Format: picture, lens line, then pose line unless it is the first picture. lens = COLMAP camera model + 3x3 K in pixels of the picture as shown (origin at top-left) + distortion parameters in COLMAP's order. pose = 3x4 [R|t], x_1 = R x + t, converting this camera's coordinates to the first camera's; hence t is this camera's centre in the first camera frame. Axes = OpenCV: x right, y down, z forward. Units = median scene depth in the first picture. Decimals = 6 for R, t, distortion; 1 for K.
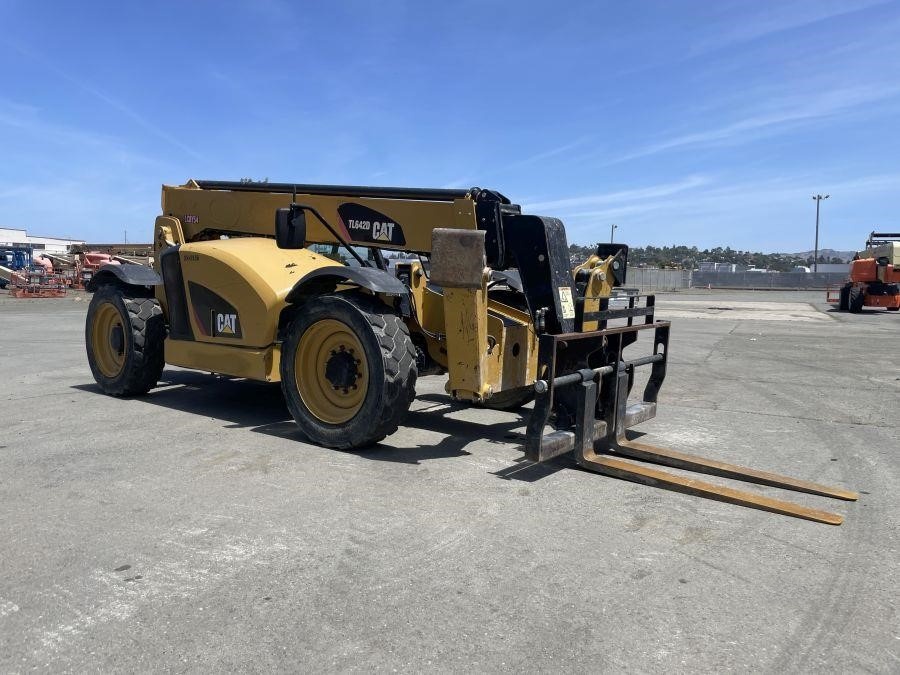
lens RADIAL K [[682.2, 0, 455.6], [0, 682.2, 334.9], [0, 0, 1]] dist [0.072261, -0.089487]
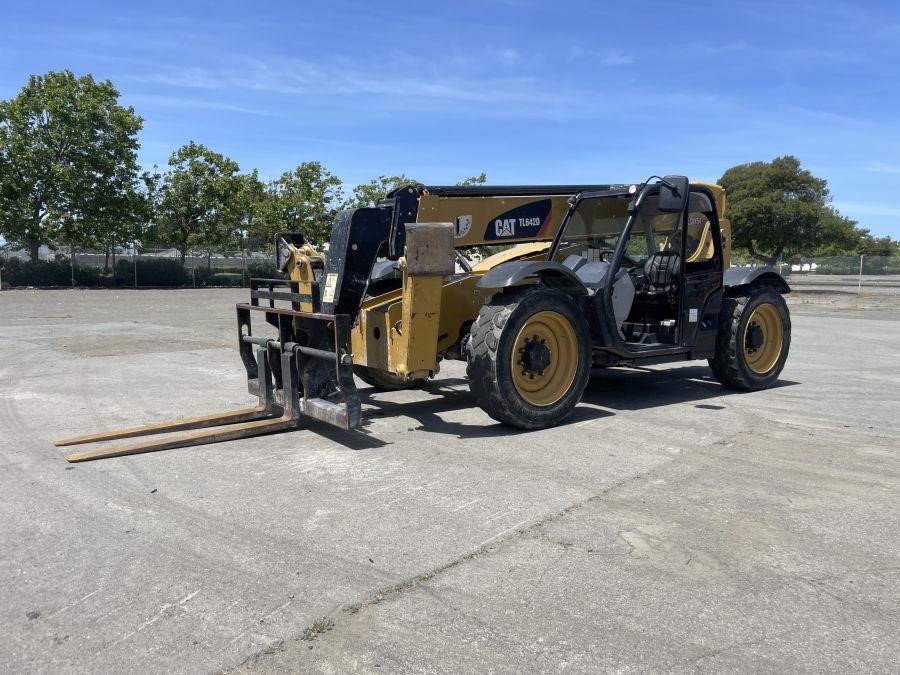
lens RADIAL K [[682.2, 0, 455.3], [0, 682.2, 338.5], [0, 0, 1]] dist [0.072261, -0.089487]
pose [[-0.236876, 0.079536, -0.968279, 0.941915], [-0.103661, 0.988885, 0.106588, -0.083491], [0.965994, 0.125621, -0.225999, 1.157999]]
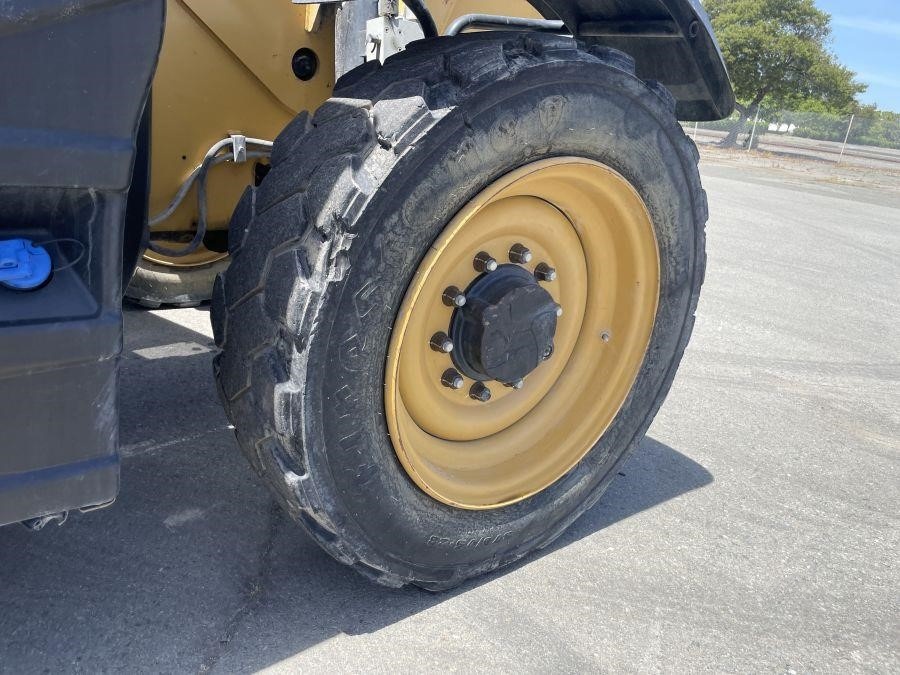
lens RADIAL K [[682.2, 0, 449.6], [0, 682.2, 341.1], [0, 0, 1]] dist [0.072261, -0.089487]
pose [[-0.201381, 0.293310, -0.934567, -0.134616], [-0.210303, 0.918916, 0.333715, -0.082376], [0.956671, 0.263746, -0.123368, 1.404715]]
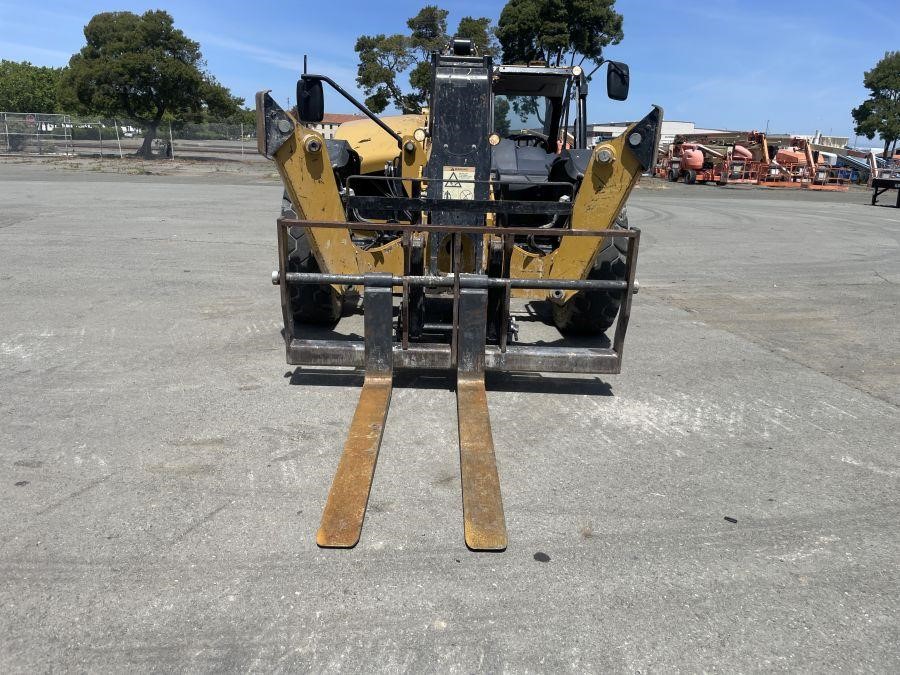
lens RADIAL K [[682.2, 0, 449.9], [0, 682.2, 338.2], [0, 0, 1]] dist [0.072261, -0.089487]
pose [[0.623019, 0.213778, -0.752427, 0.607742], [-0.094952, 0.975484, 0.198530, -0.027449], [0.776422, -0.052243, 0.628044, 0.407102]]
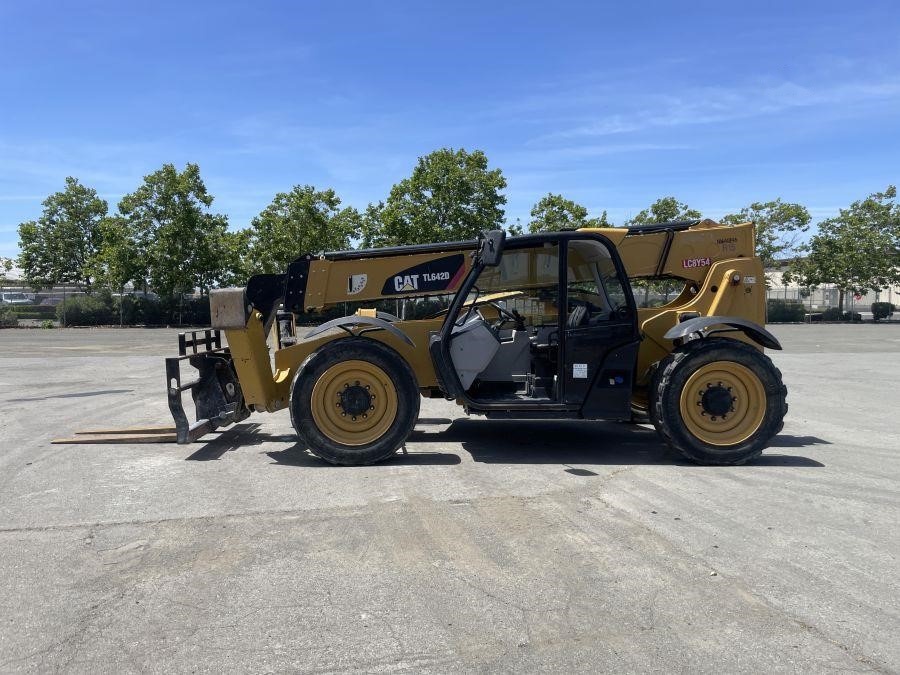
lens RADIAL K [[682.2, 0, 440.8], [0, 682.2, 352.4], [0, 0, 1]] dist [0.072261, -0.089487]
pose [[-0.770264, 0.033151, -0.636863, 0.589735], [-0.068088, 0.988665, 0.133814, -0.189170], [0.634080, 0.146435, -0.759276, 1.892624]]
